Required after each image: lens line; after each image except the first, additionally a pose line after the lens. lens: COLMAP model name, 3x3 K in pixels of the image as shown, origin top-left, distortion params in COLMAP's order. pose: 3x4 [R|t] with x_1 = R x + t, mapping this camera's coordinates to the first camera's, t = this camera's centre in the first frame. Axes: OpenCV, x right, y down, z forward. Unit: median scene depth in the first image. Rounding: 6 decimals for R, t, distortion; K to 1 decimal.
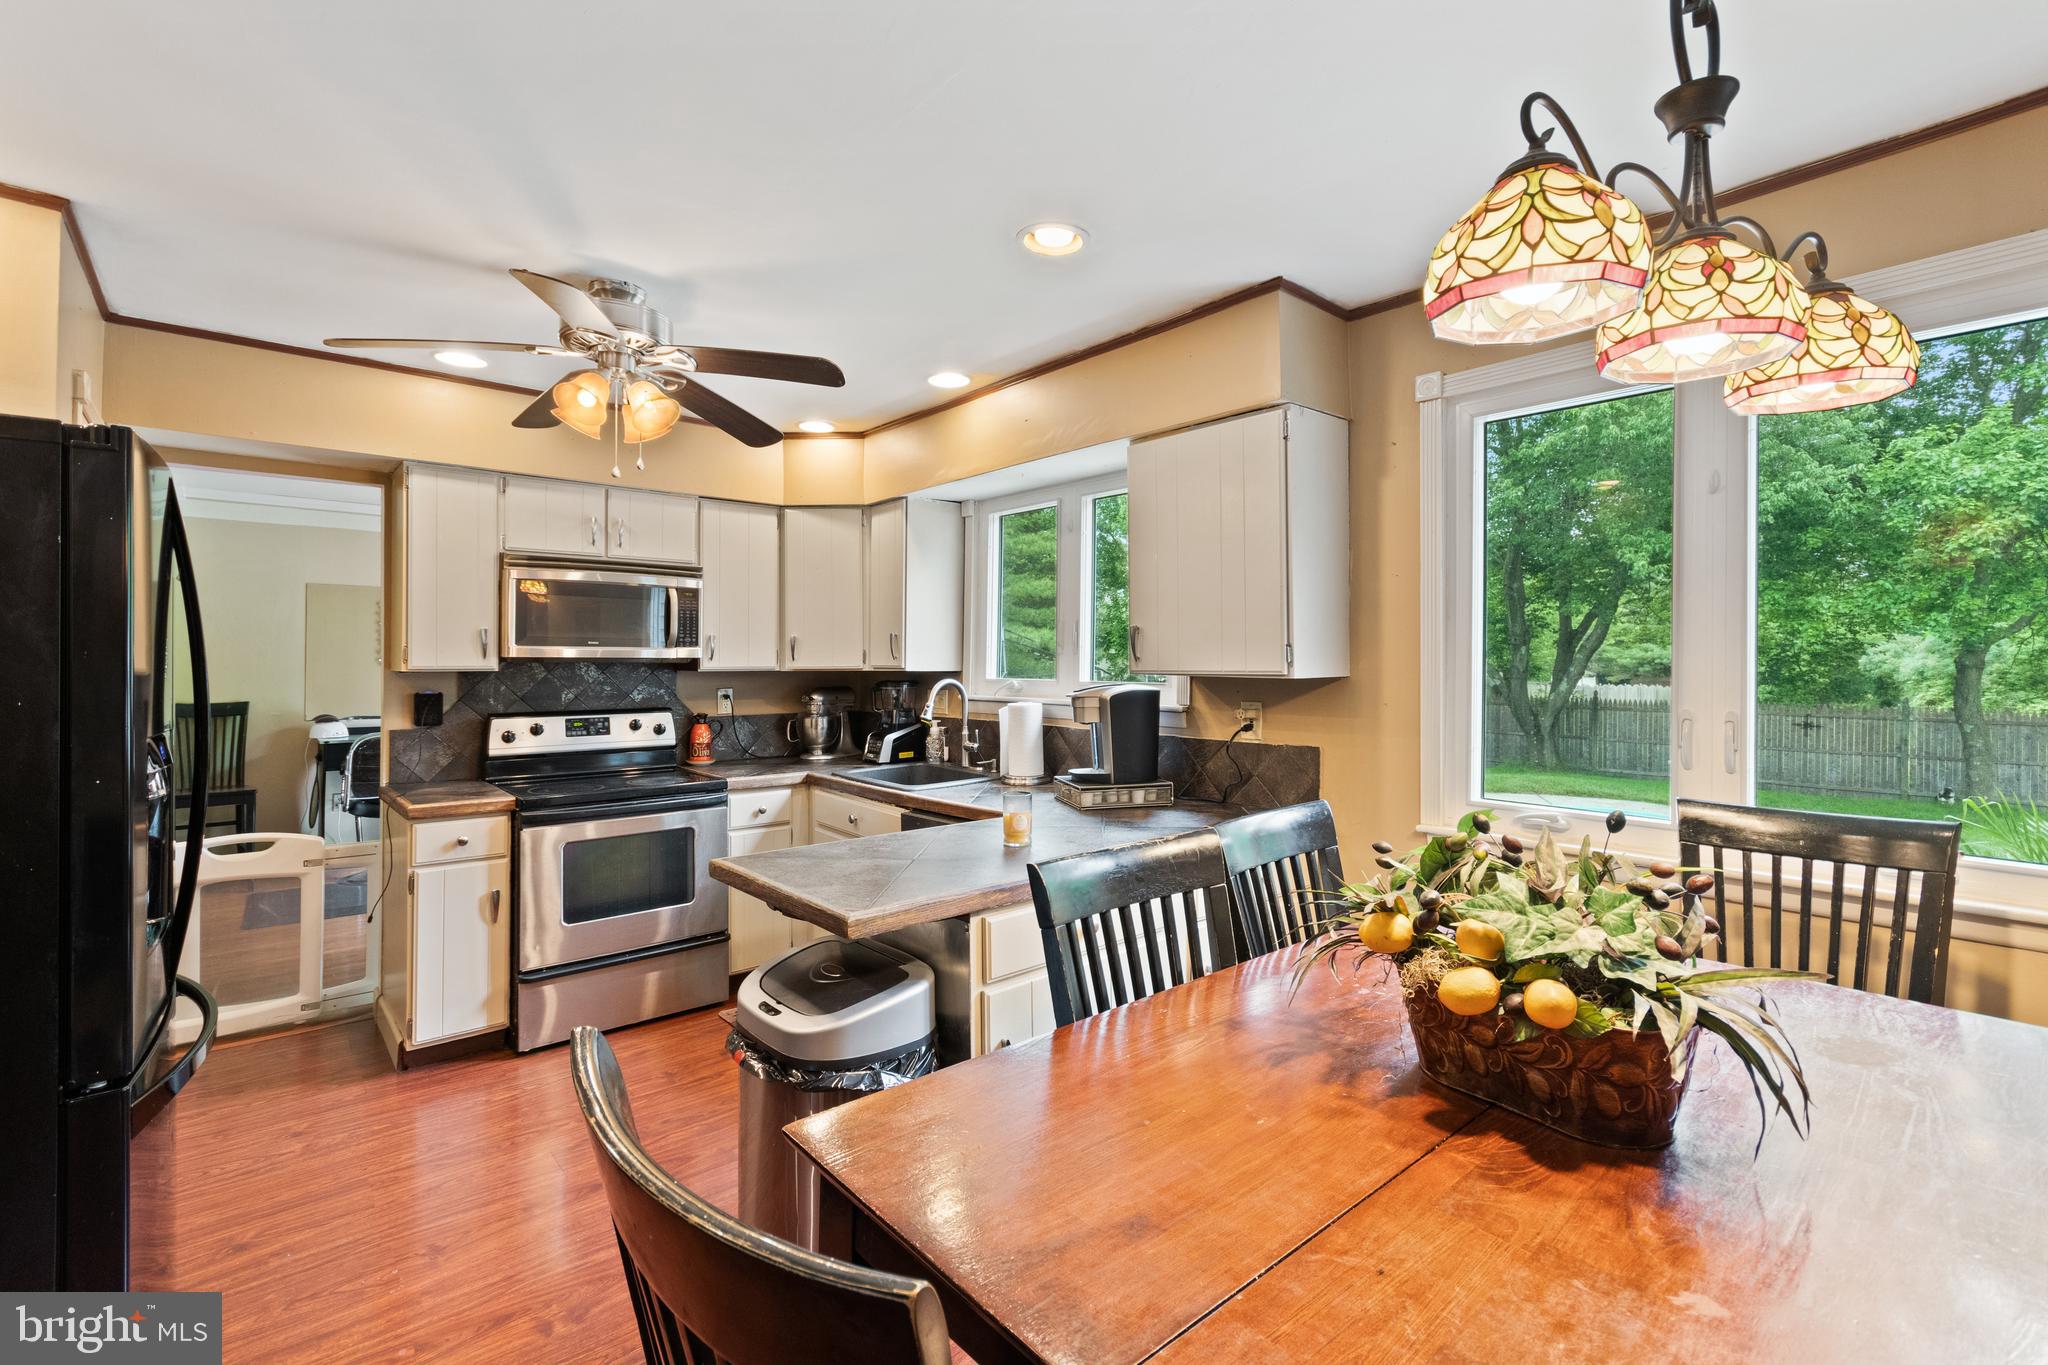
lens RADIAL K [[909.4, 0, 1031.8], [0, 909.4, 662.3], [0, 0, 1]] dist [0.001806, 0.001594]
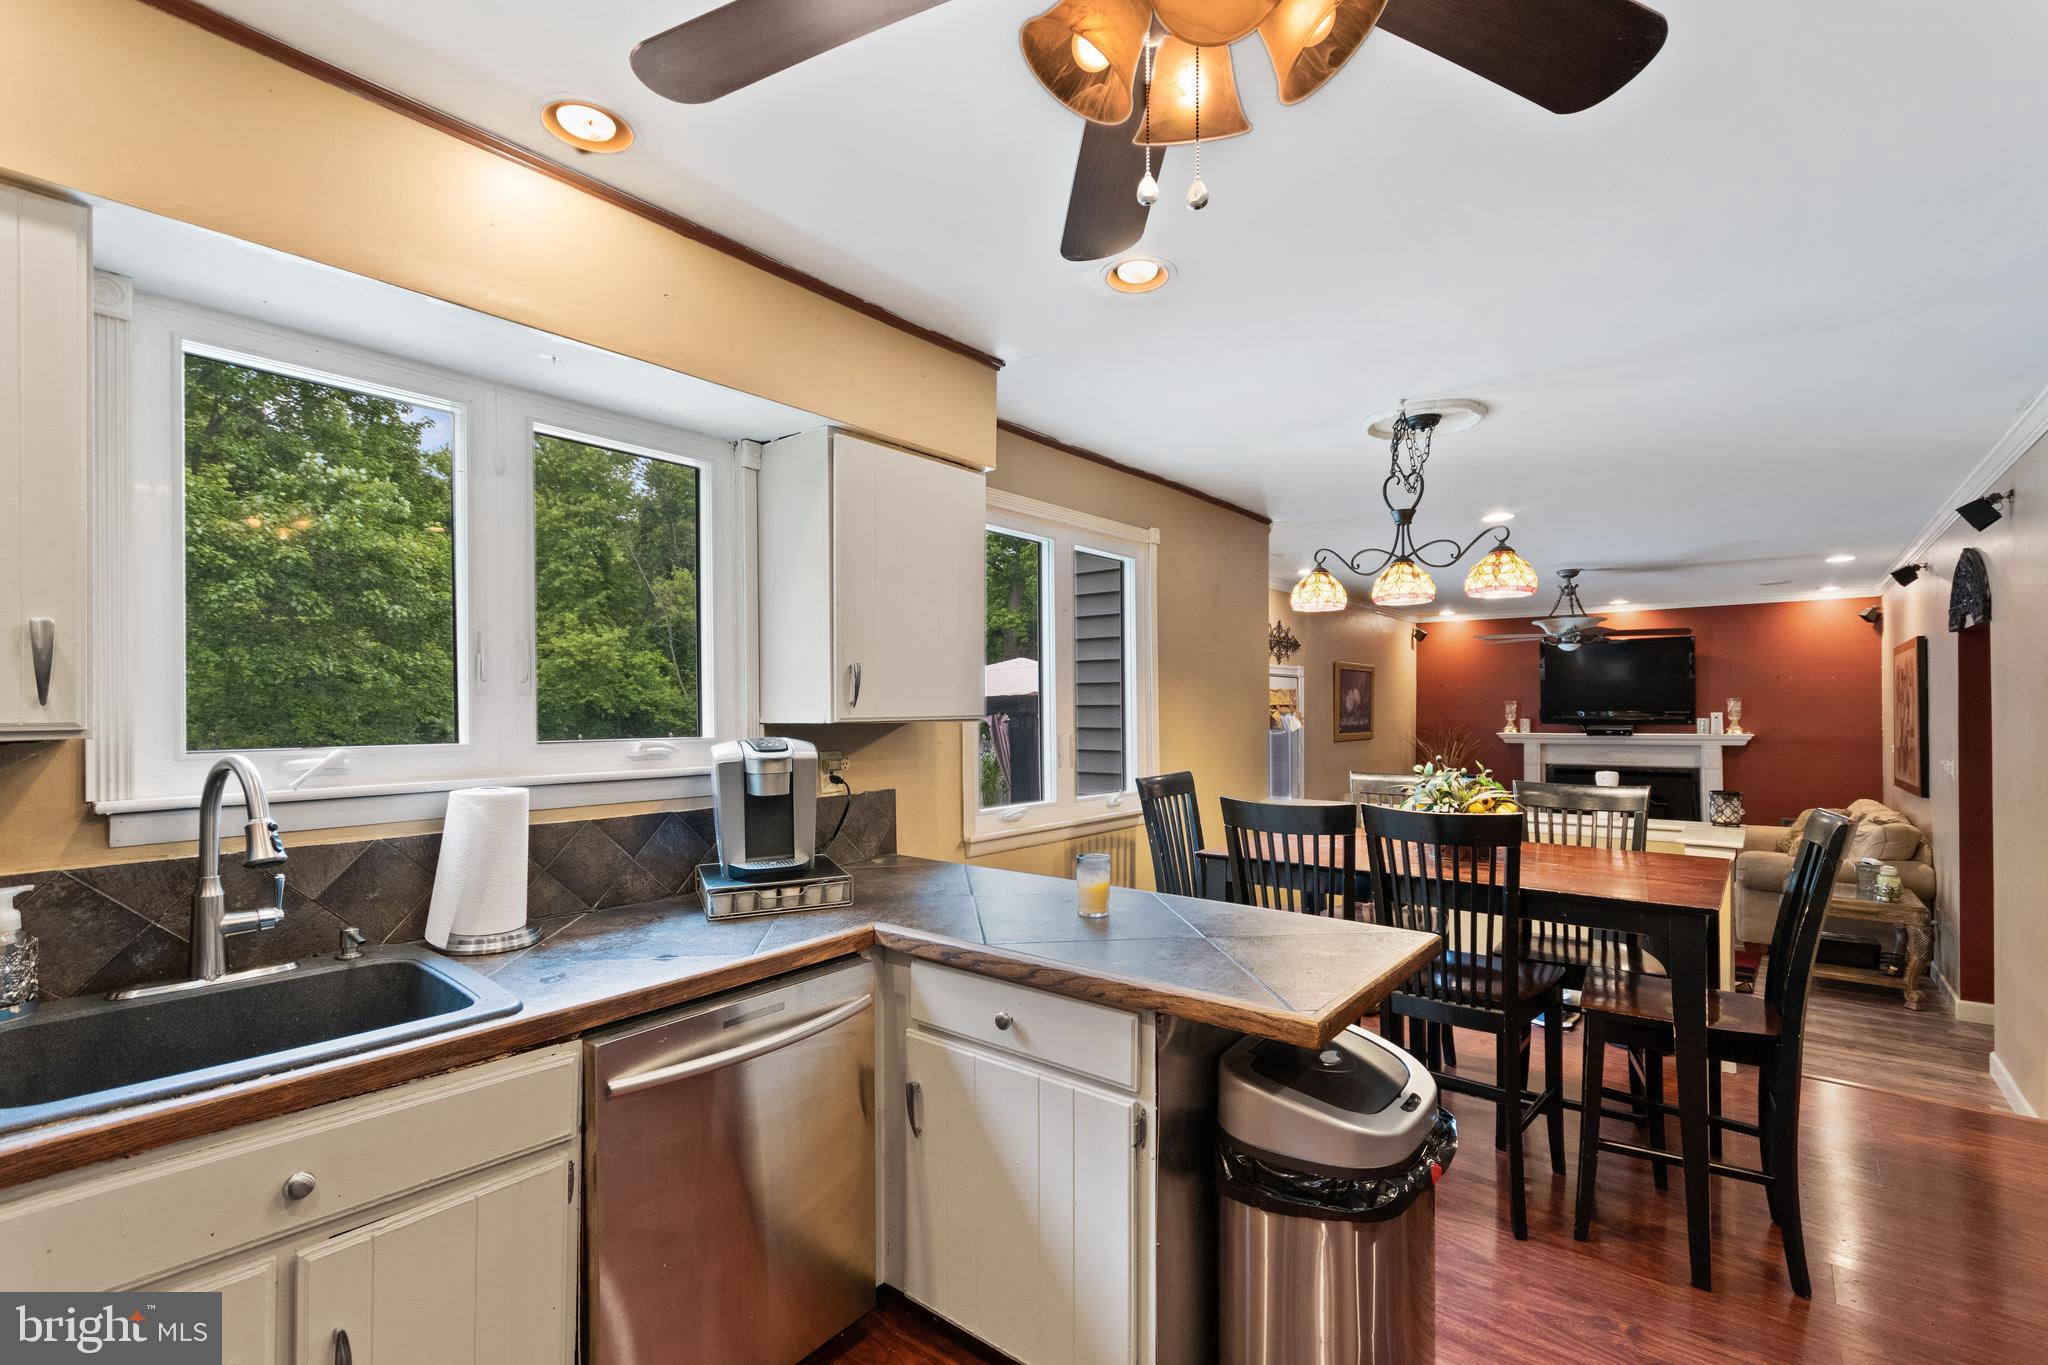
lens RADIAL K [[909.4, 0, 1039.7], [0, 909.4, 701.1], [0, 0, 1]] dist [0.001806, 0.001594]
pose [[-0.168908, 0.002413, 0.985629, -0.583587], [0.006131, 0.999980, -0.001398, -0.003082], [-0.985613, 0.005806, -0.168920, 0.803228]]
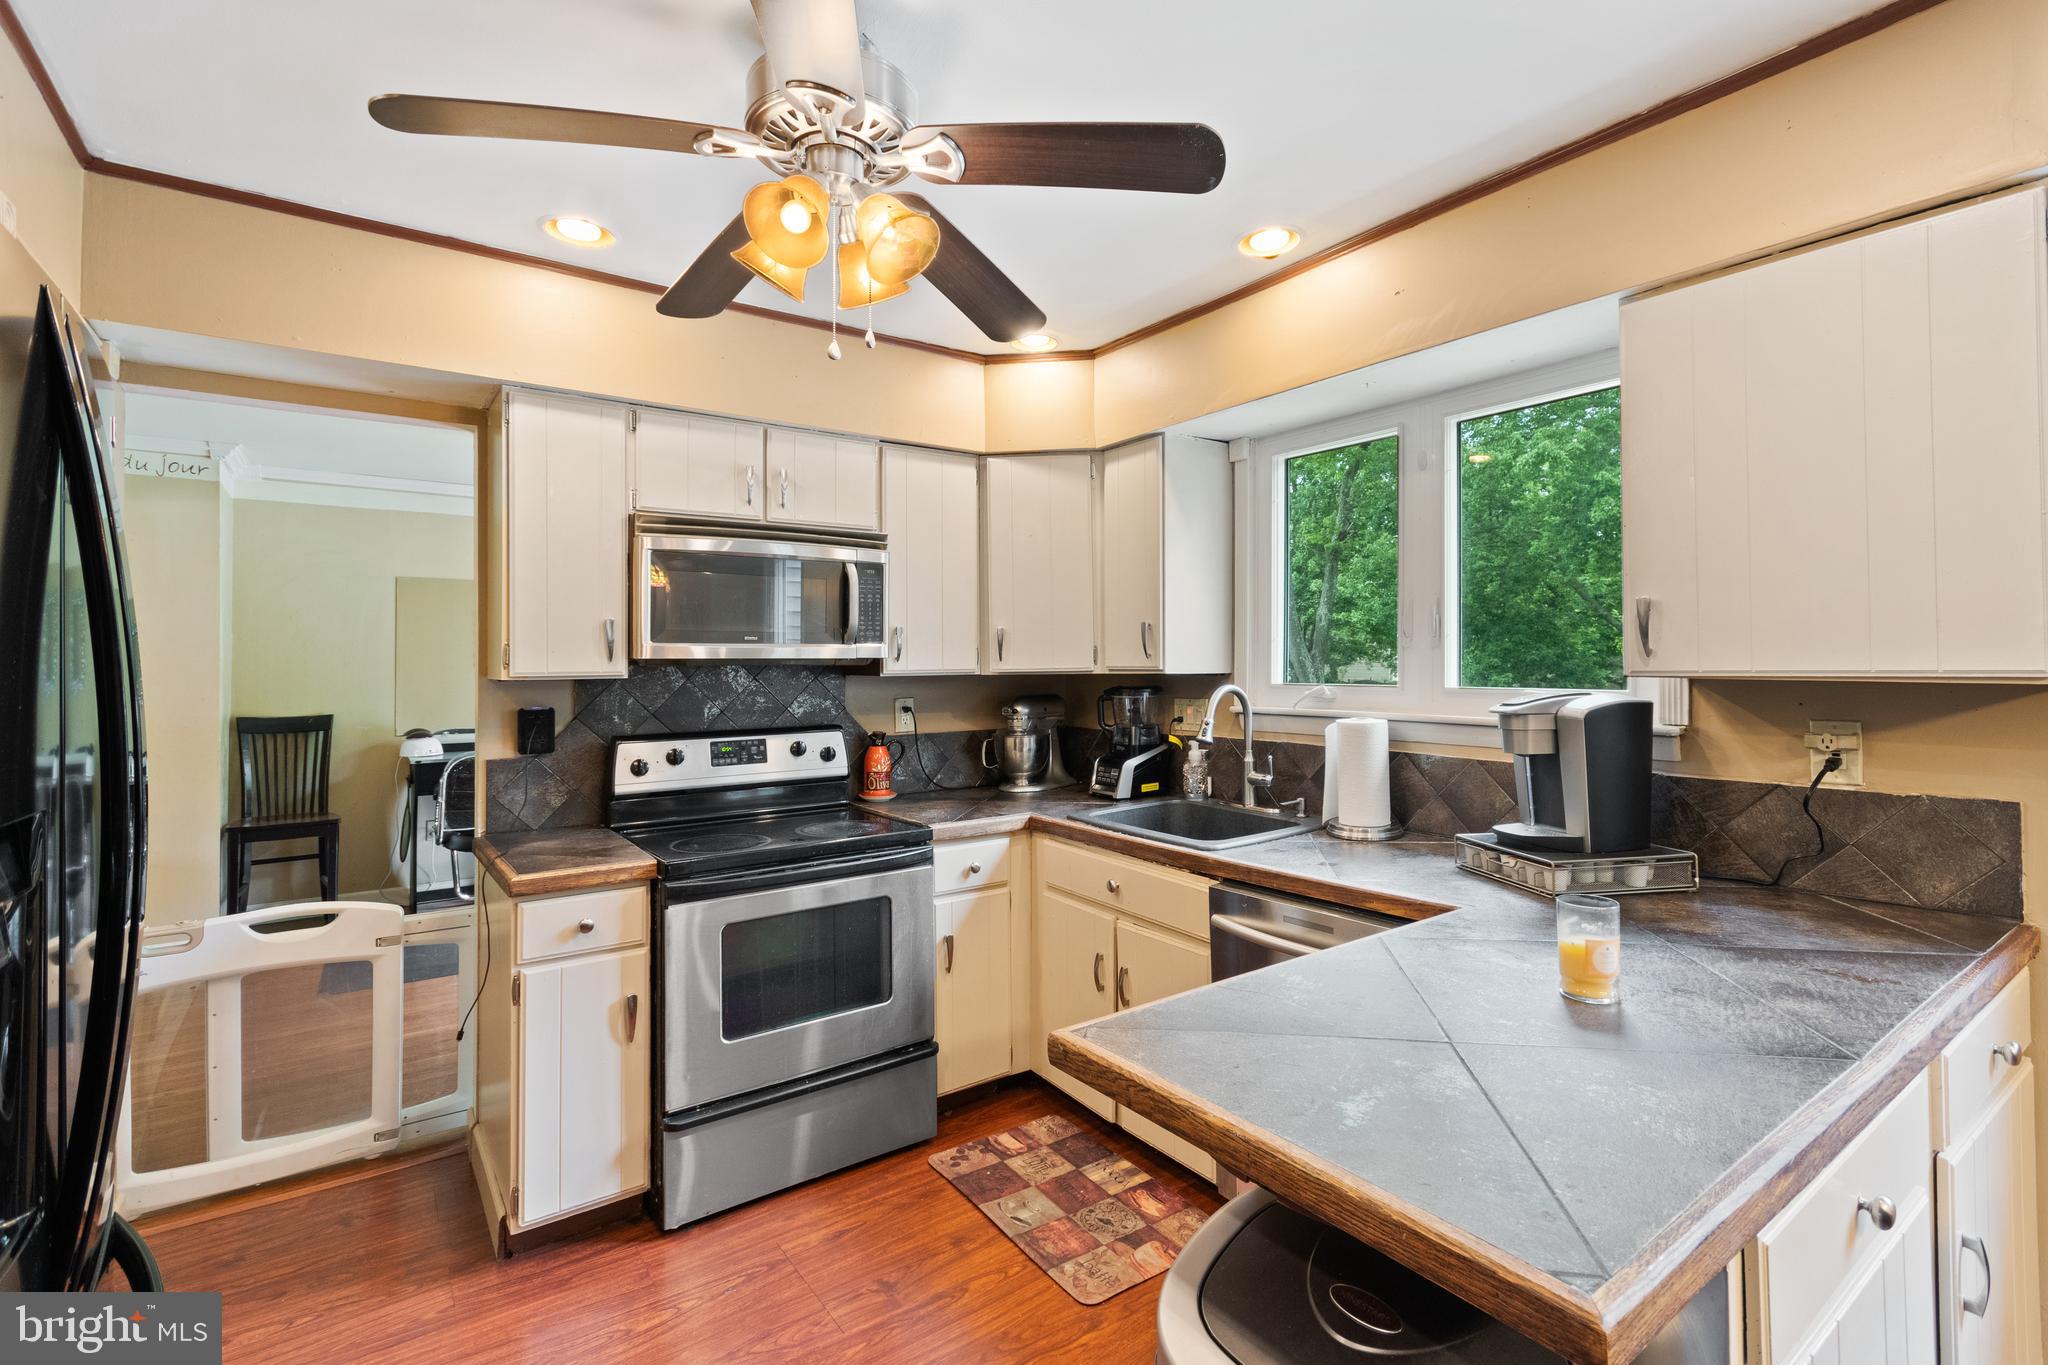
lens RADIAL K [[909.4, 0, 1024.7], [0, 909.4, 660.4], [0, 0, 1]] dist [0.001806, 0.001594]
pose [[0.996515, -0.008131, -0.083013, -0.206372], [0.007861, 0.999963, -0.003584, 0.000585], [0.083039, 0.002919, 0.996542, 0.298405]]
